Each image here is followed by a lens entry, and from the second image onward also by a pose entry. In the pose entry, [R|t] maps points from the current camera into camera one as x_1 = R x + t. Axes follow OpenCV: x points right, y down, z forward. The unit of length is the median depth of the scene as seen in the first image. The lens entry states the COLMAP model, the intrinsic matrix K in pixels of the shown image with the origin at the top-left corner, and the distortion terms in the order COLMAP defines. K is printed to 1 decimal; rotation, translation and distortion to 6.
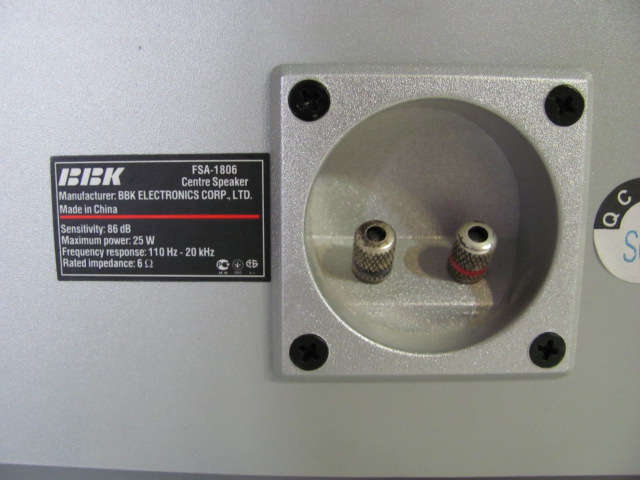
lens RADIAL K [[821.5, 0, 318.2], [0, 821.5, 235.8], [0, 0, 1]] dist [-0.238672, 0.000000]
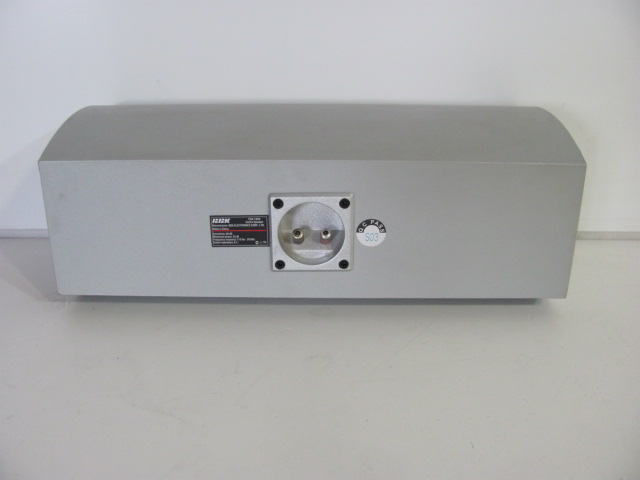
lens RADIAL K [[821.5, 0, 320.0], [0, 821.5, 240.5], [0, 0, 1]] dist [-0.238672, 0.000000]
pose [[0.999915, -0.012288, -0.004250, 0.192889], [0.012909, 0.977240, 0.211743, -0.781190], [0.001551, -0.211780, 0.977316, -2.734604]]
